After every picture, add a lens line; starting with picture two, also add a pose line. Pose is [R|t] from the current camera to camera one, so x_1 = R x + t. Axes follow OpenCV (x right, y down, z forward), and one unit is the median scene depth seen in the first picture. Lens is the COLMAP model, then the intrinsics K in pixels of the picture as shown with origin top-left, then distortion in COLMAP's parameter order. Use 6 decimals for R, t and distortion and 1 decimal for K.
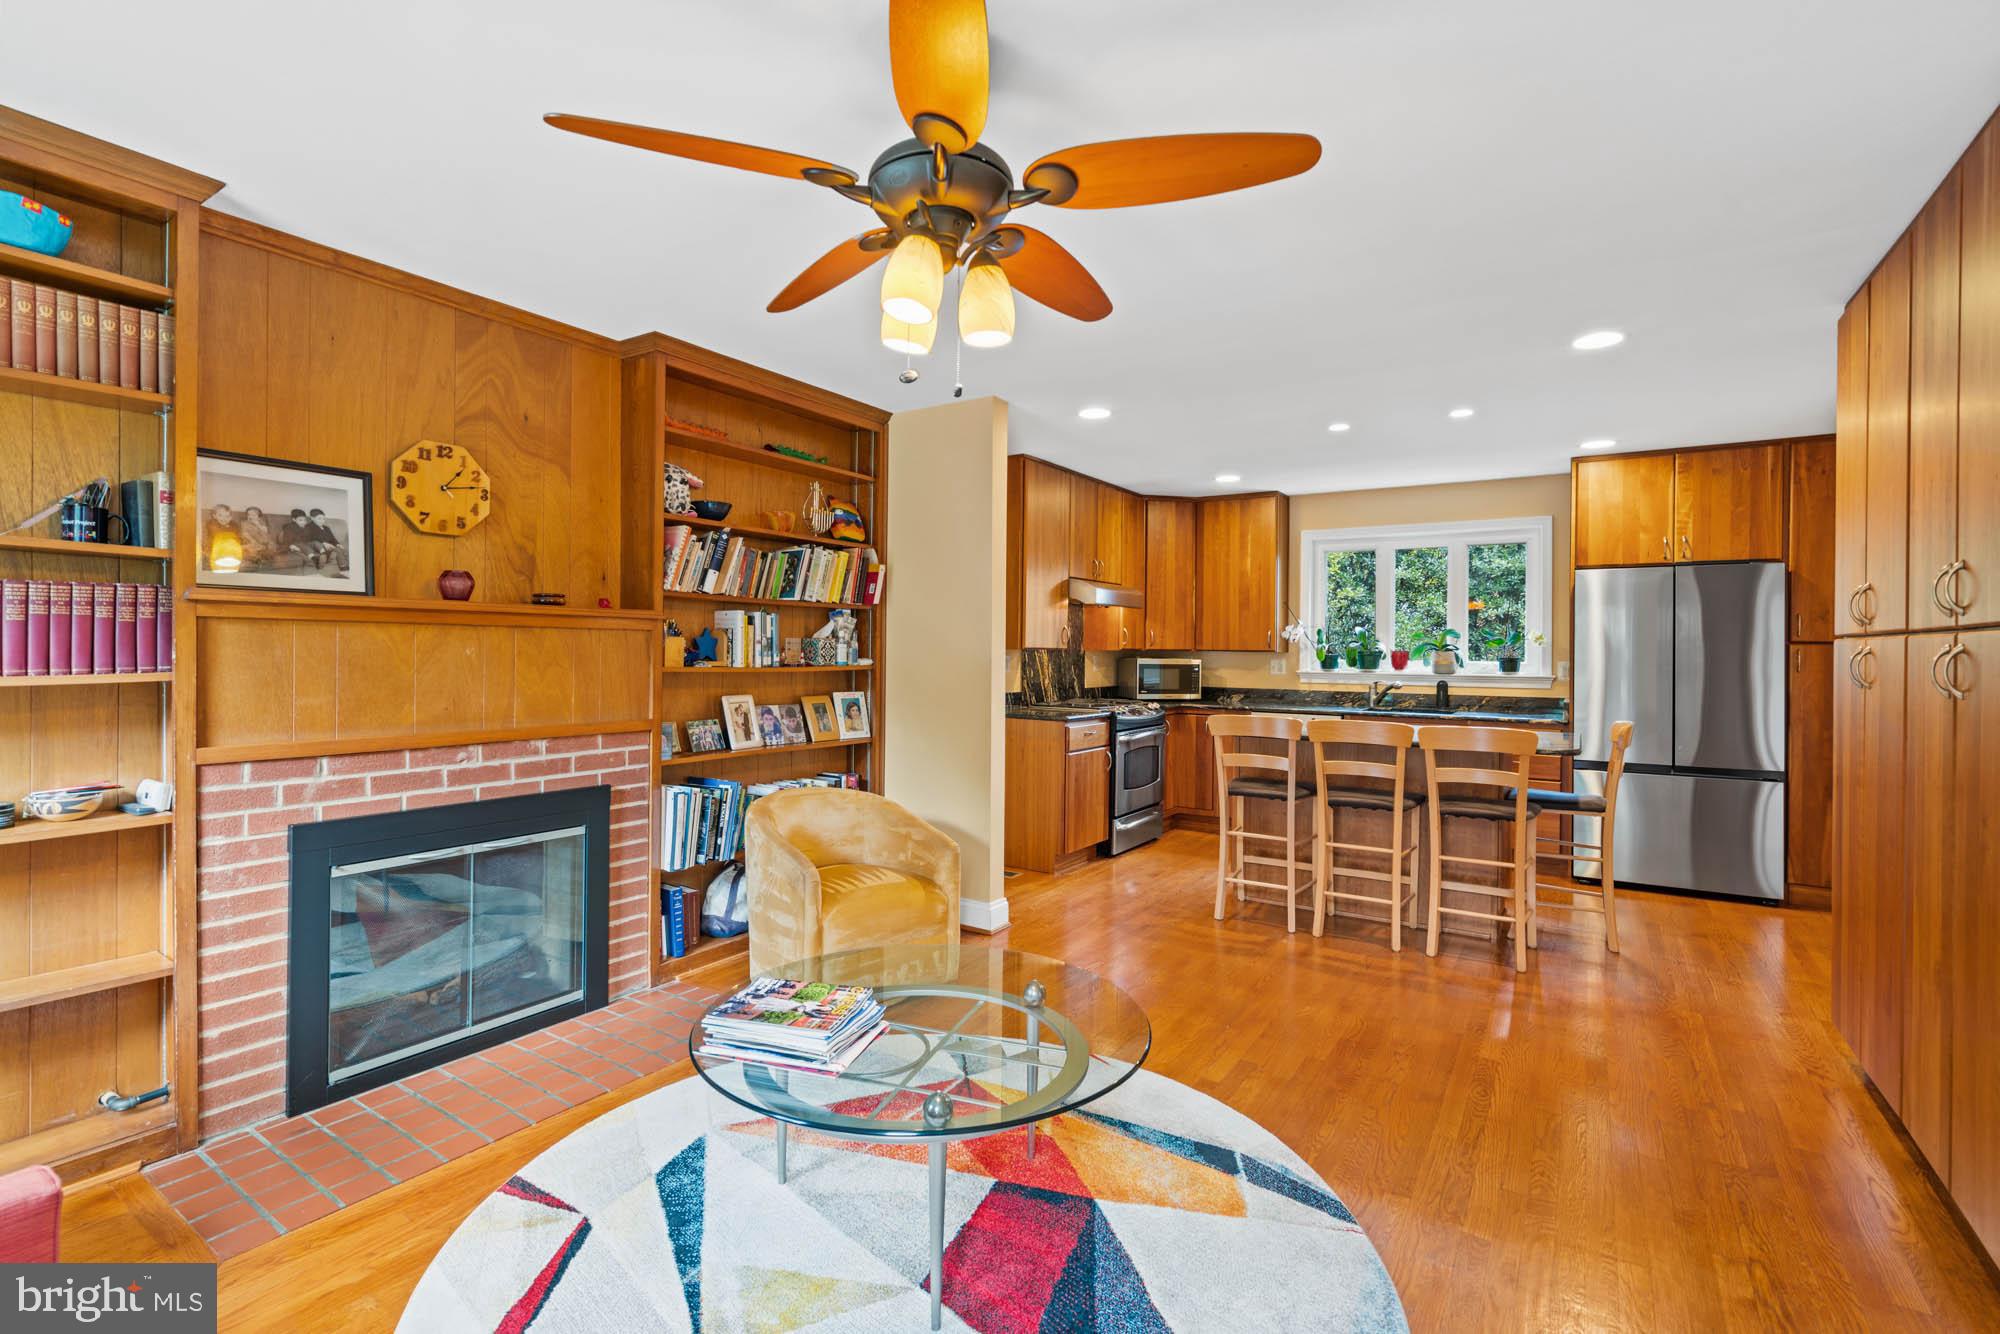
lens RADIAL K [[918.2, 0, 985.6], [0, 918.2, 649.5], [0, 0, 1]] dist [-0.000364, 0.000311]
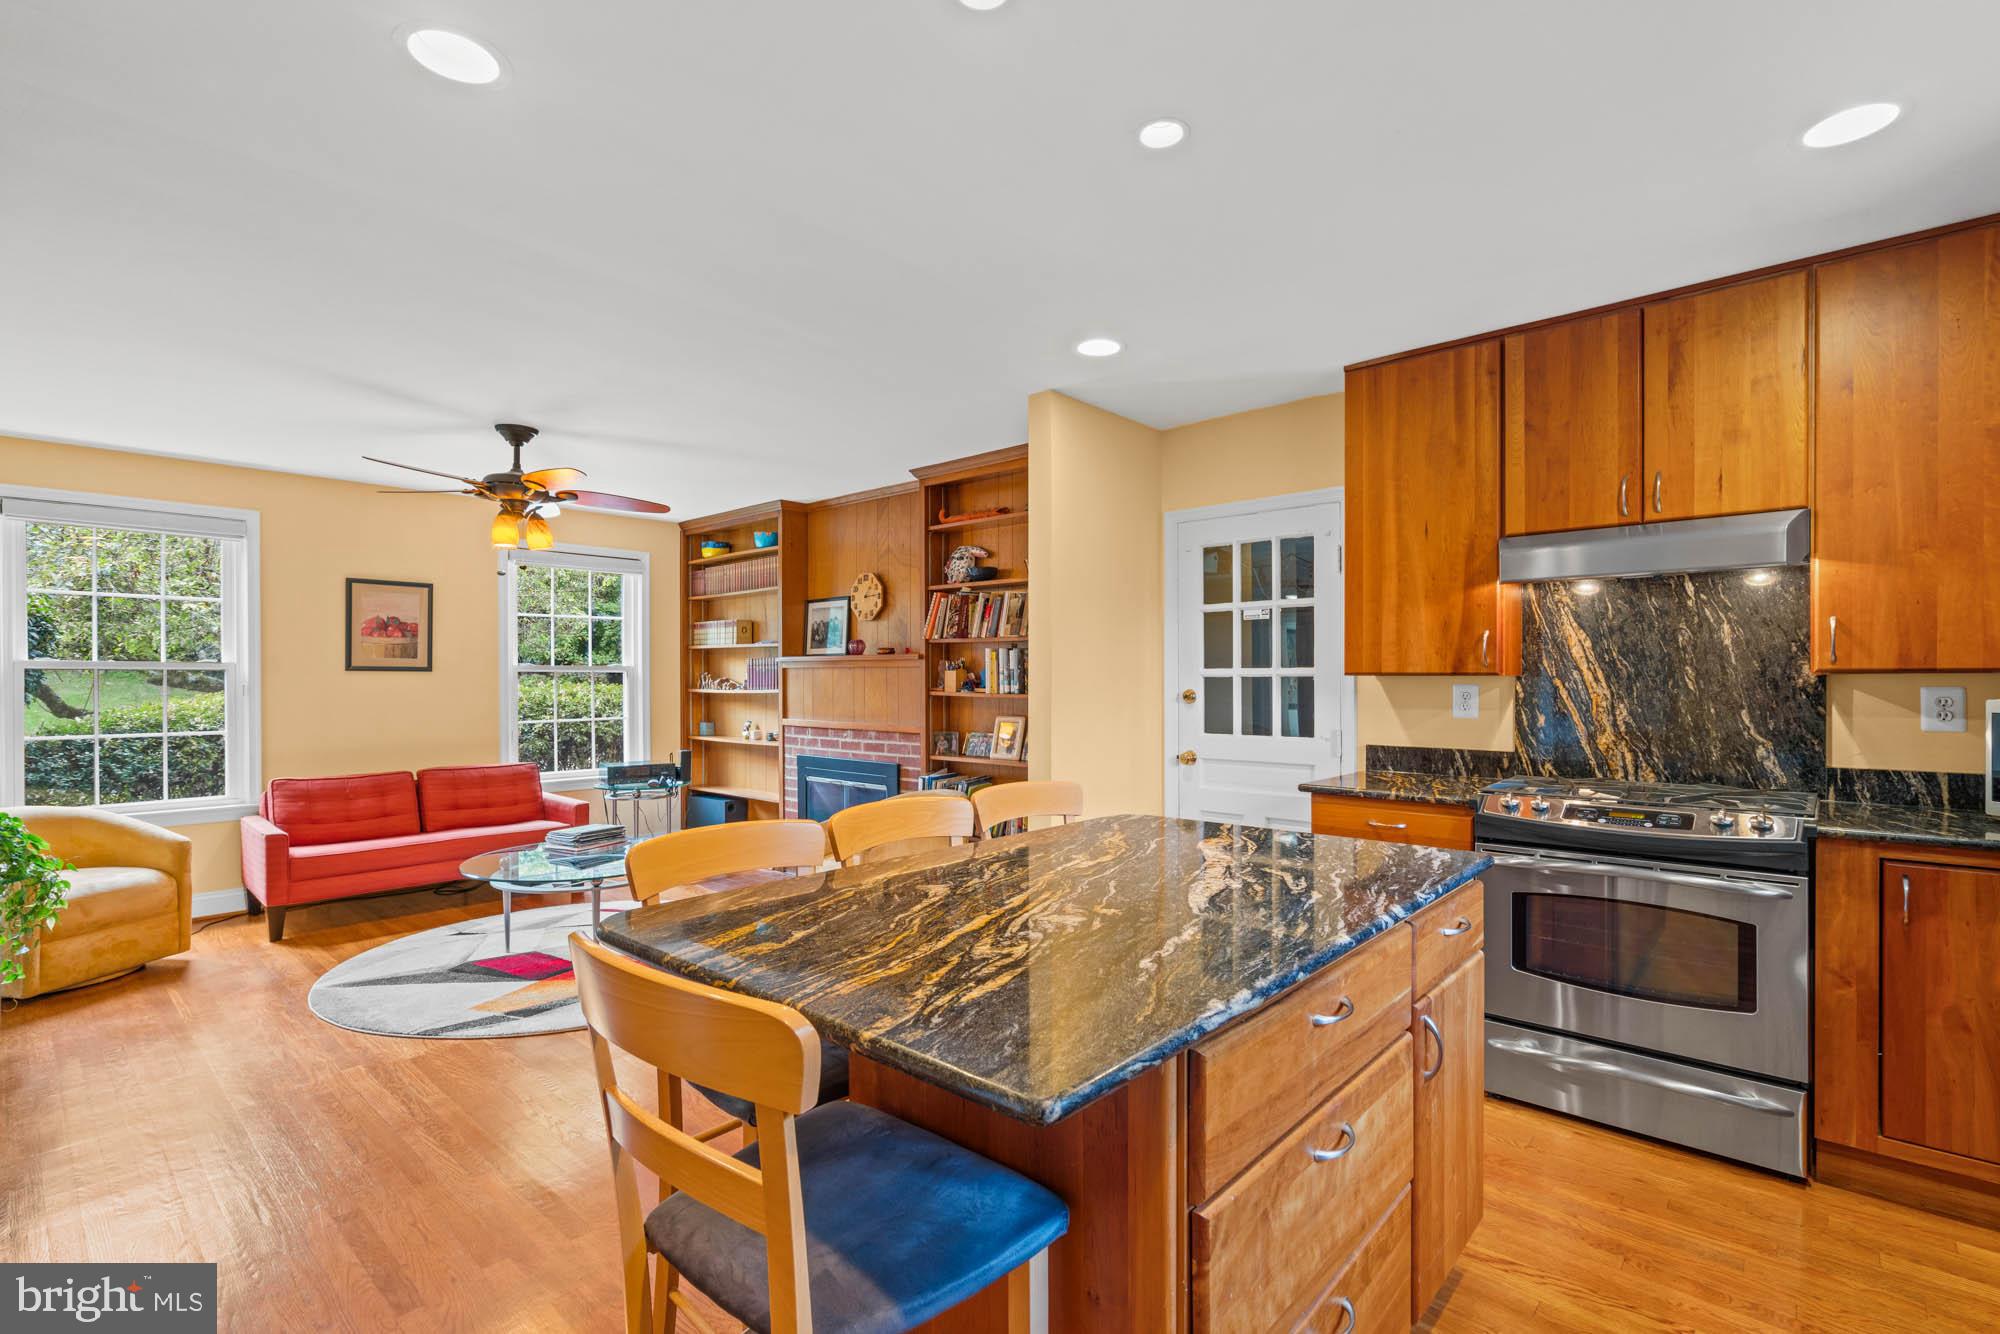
lens RADIAL K [[918.2, 0, 983.5], [0, 918.2, 684.8], [0, 0, 1]] dist [-0.000364, 0.000311]
pose [[-0.152051, -0.009073, -0.988331, 0.962563], [-0.007484, 0.999940, -0.008028, 0.016737], [0.988344, 0.006176, -0.152109, 1.161912]]
